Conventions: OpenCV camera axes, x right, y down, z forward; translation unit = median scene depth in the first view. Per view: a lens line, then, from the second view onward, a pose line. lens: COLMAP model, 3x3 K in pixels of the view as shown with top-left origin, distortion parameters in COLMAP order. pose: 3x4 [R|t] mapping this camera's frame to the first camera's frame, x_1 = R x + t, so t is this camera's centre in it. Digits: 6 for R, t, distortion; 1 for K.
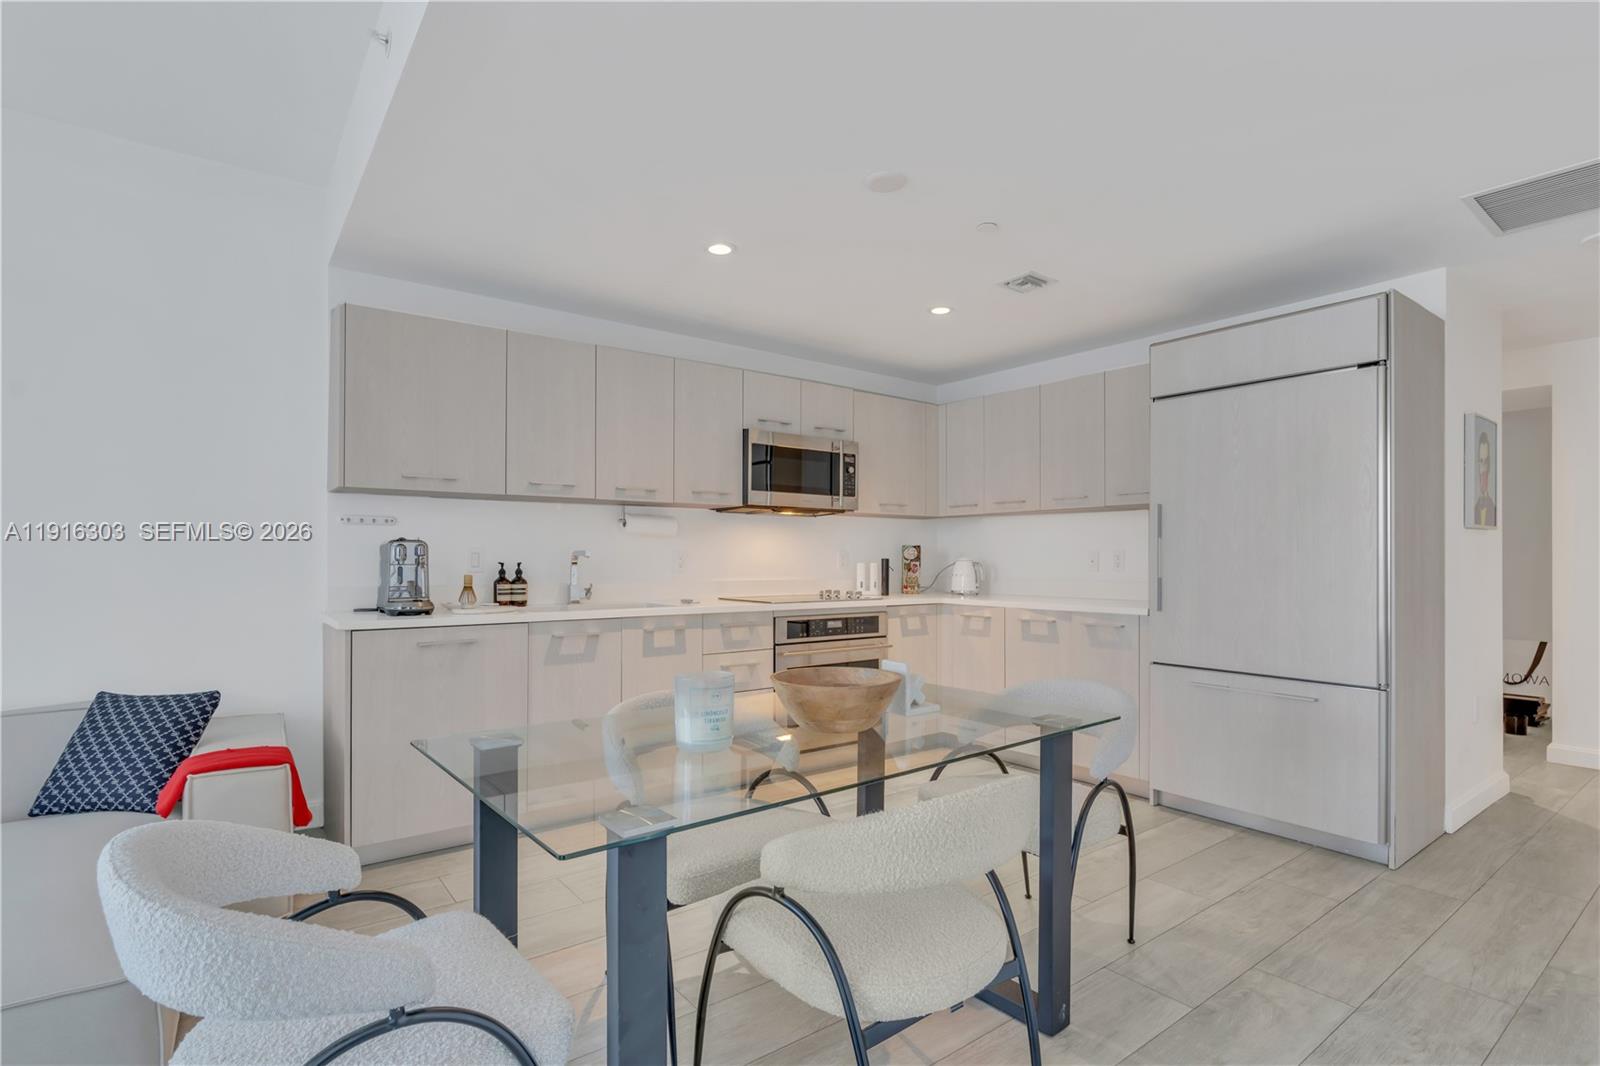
lens RADIAL K [[786.8, 0, 801.0], [0, 786.8, 546.1], [0, 0, 1]] dist [-0.000991, -0.000241]
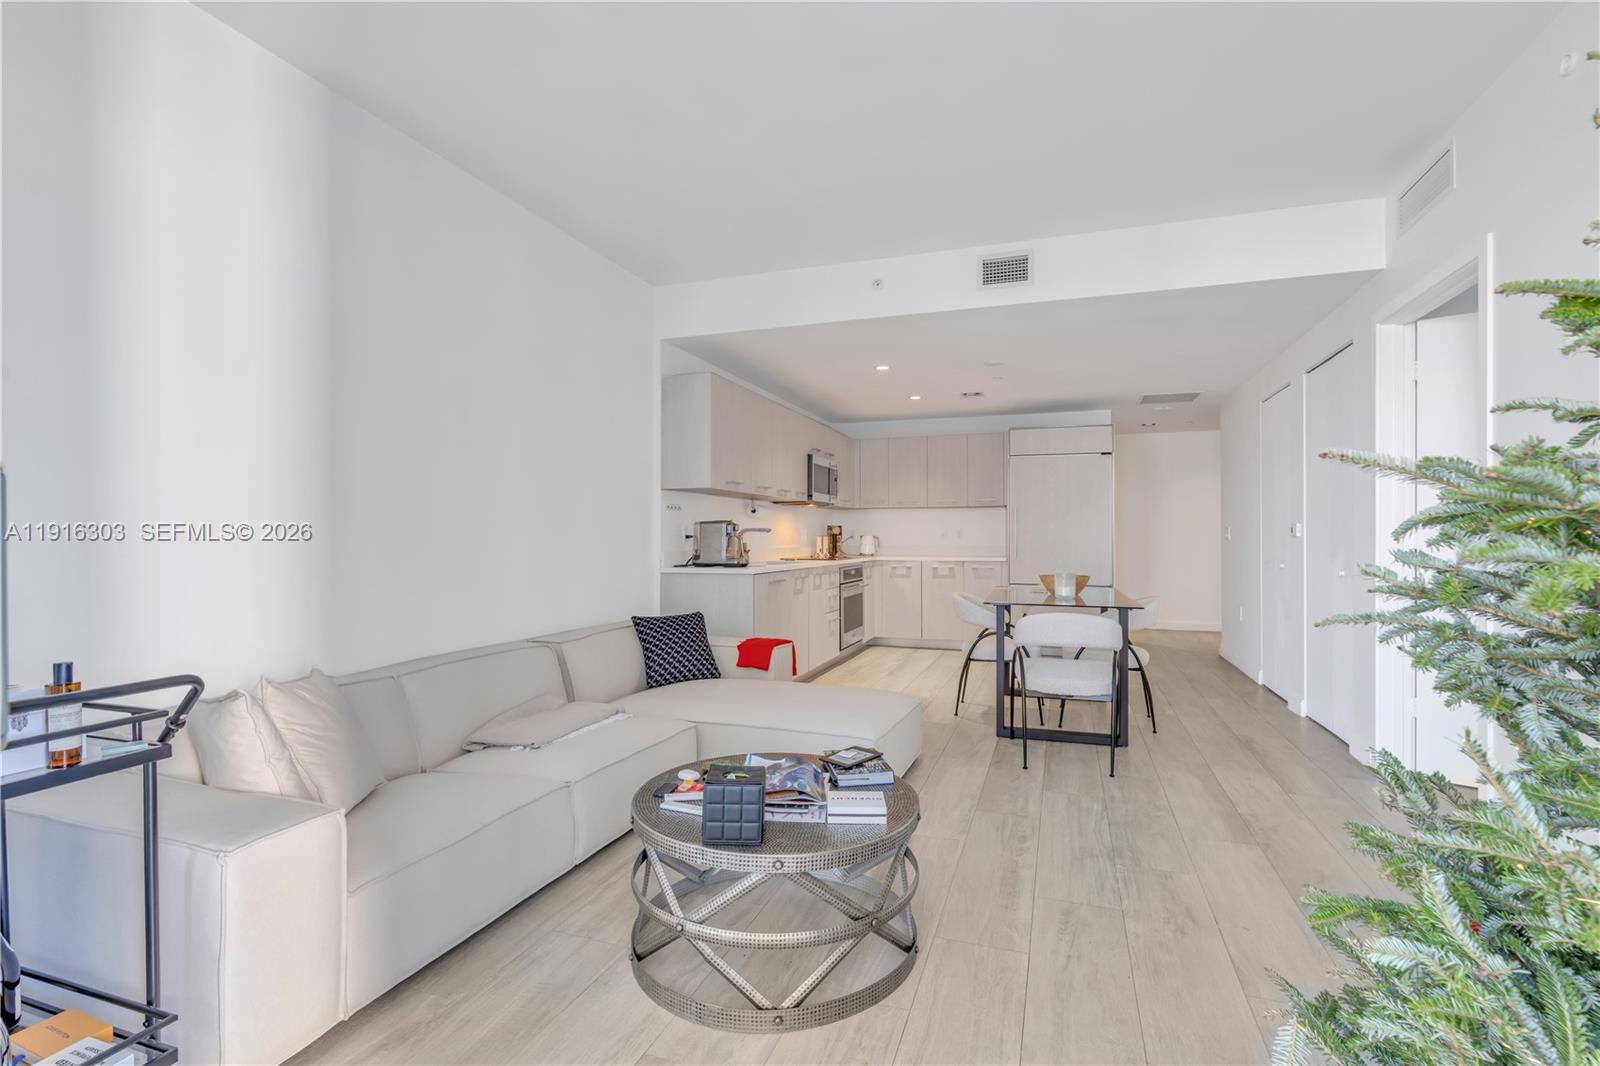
lens RADIAL K [[727.7, 0, 801.7], [0, 727.7, 536.7], [0, 0, 1]] dist [-0.005636, 0.002591]
pose [[0.848540, -0.002716, 0.529124, -0.823083], [-0.006202, 0.999867, 0.015078, -0.000441], [-0.529095, -0.016076, 0.848410, -0.253422]]
